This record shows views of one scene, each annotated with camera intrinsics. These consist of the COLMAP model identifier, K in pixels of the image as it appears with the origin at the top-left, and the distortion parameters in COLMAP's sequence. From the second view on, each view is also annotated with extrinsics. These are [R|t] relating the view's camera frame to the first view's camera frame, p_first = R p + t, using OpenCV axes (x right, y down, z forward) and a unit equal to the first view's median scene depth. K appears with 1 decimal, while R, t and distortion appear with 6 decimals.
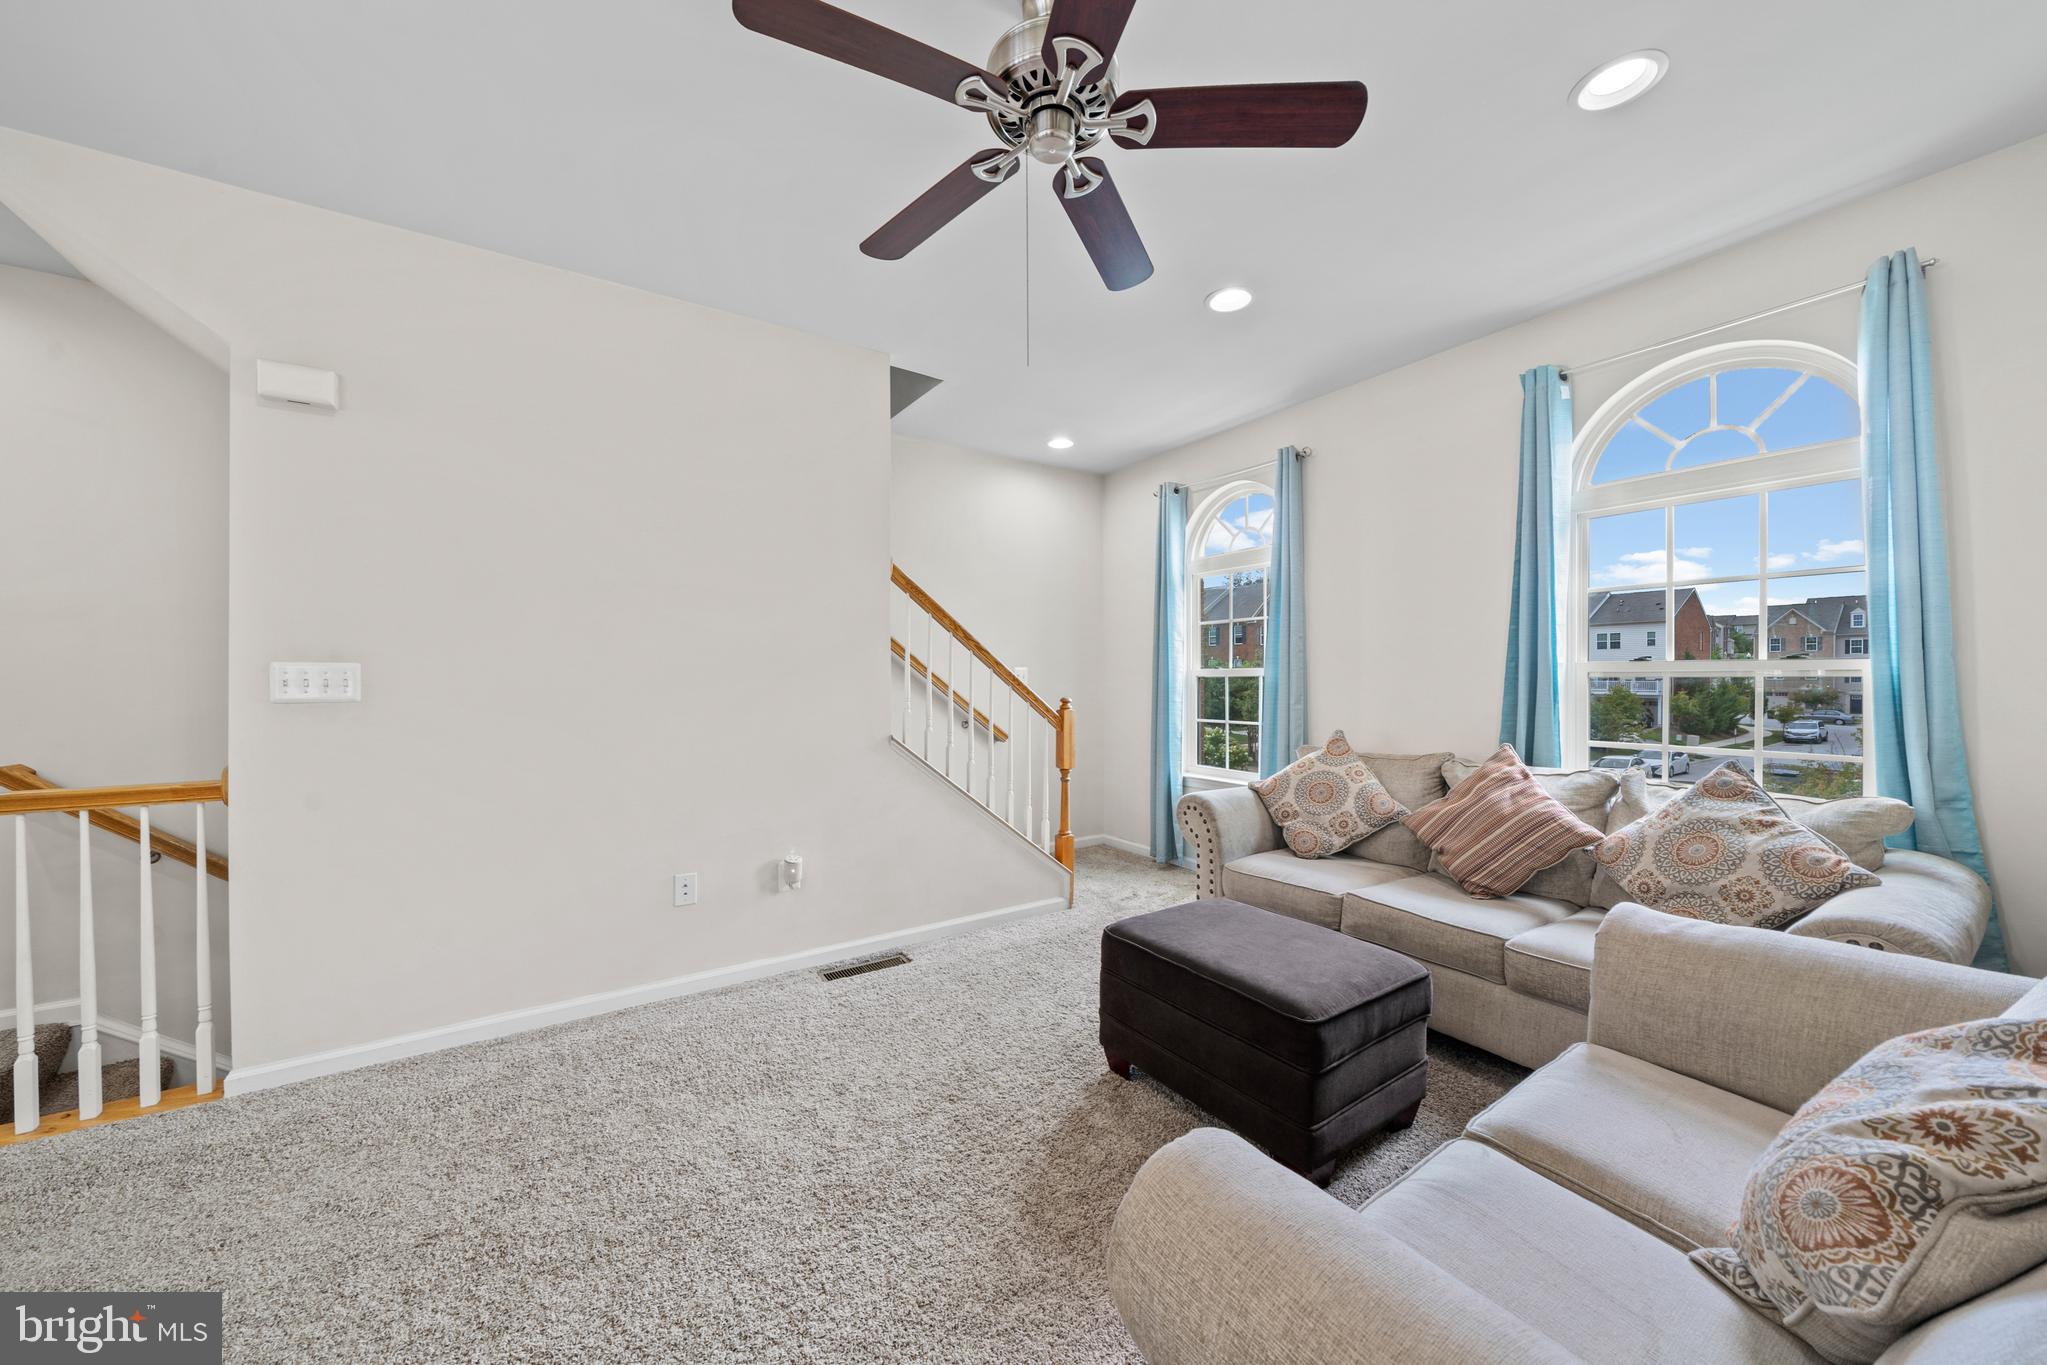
lens RADIAL K [[720.2, 0, 1013.2], [0, 720.2, 664.2], [0, 0, 1]] dist [-0.006735, 0.000187]
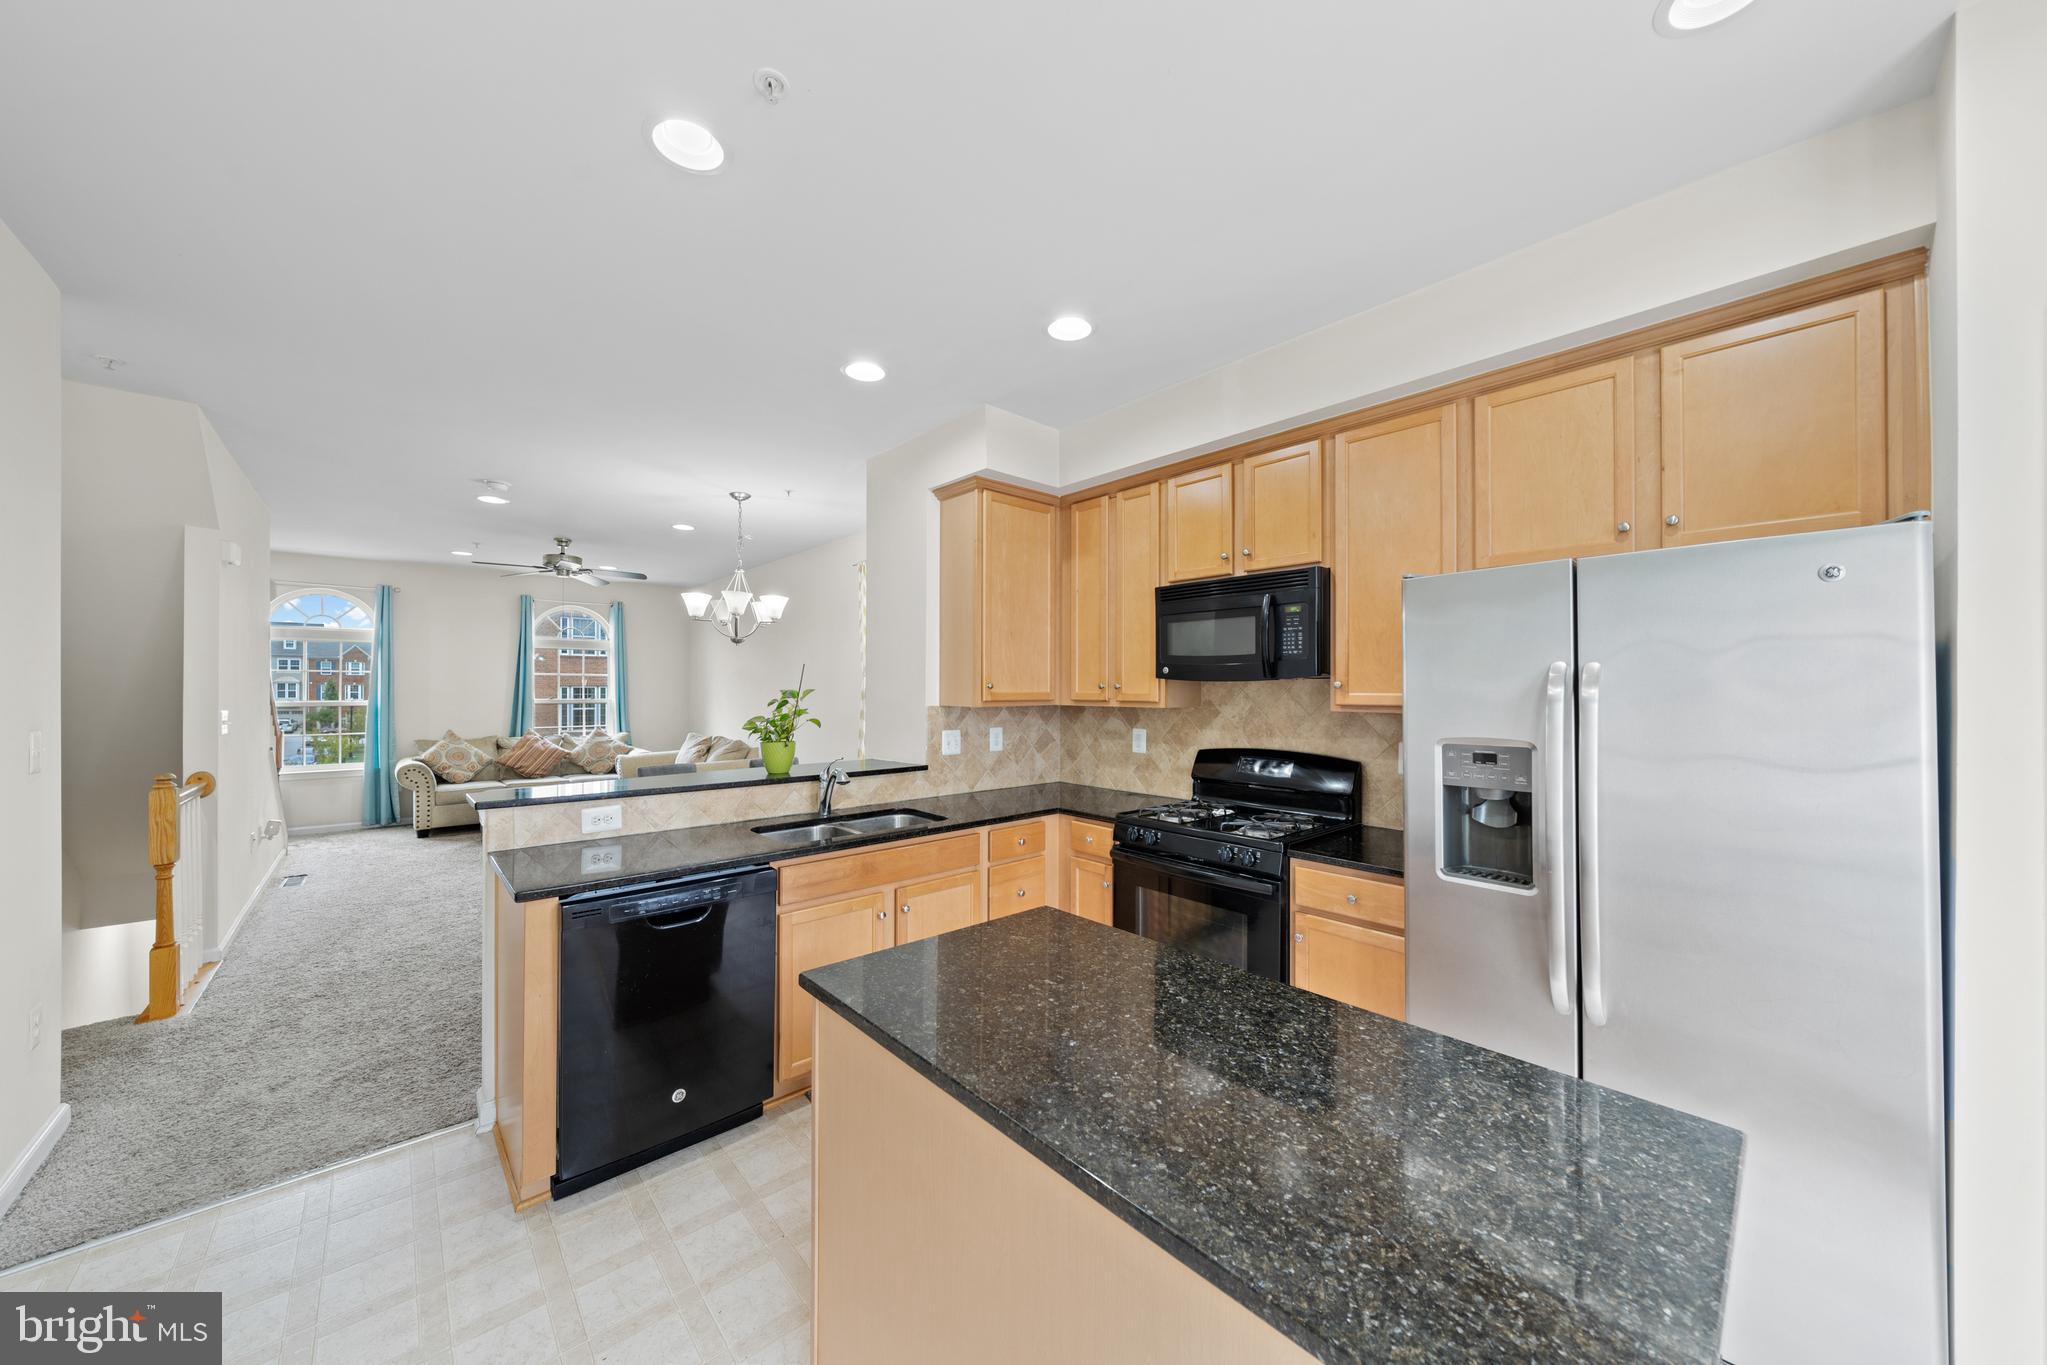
lens RADIAL K [[711.9, 0, 1023.5], [0, 711.9, 682.5], [0, 0, 1]] dist [-0.003207, -0.000002]
pose [[-0.140185, 0.011596, 0.990057, -2.340693], [-0.016073, 0.999773, -0.013986, -0.063974], [-0.989995, -0.017874, -0.139967, -0.540598]]
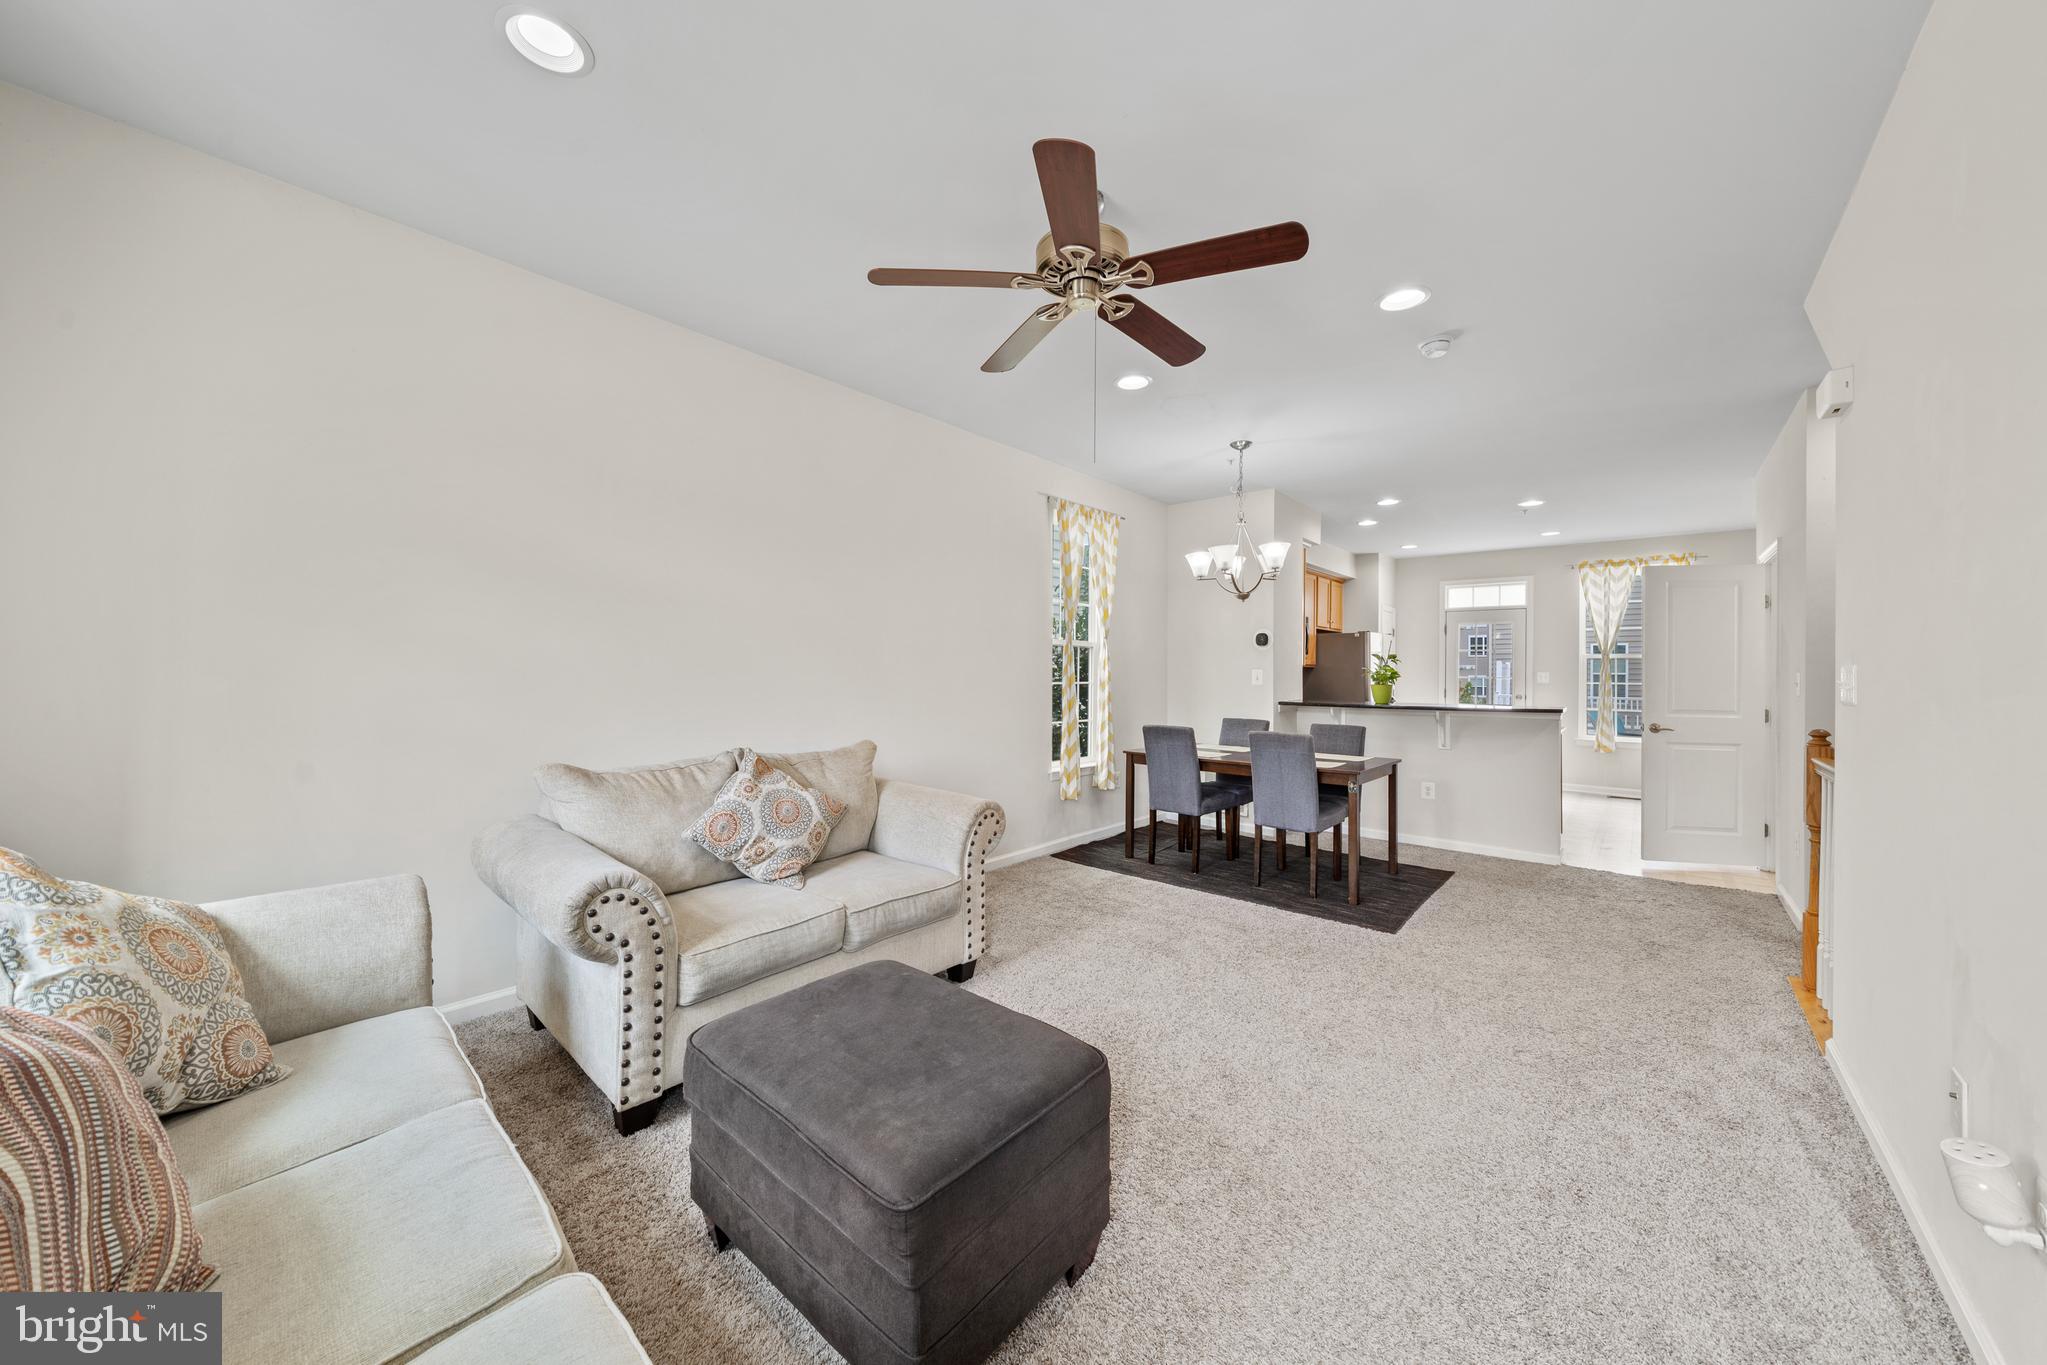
lens RADIAL K [[715.6, 0, 1026.1], [0, 715.6, 662.7], [0, 0, 1]] dist [0.000017, 0.000008]
pose [[-0.963931, -0.012643, -0.265850, 0.304001], [-0.006111, 0.999659, -0.025384, 0.016154], [0.266081, -0.022844, -0.963680, 1.309777]]
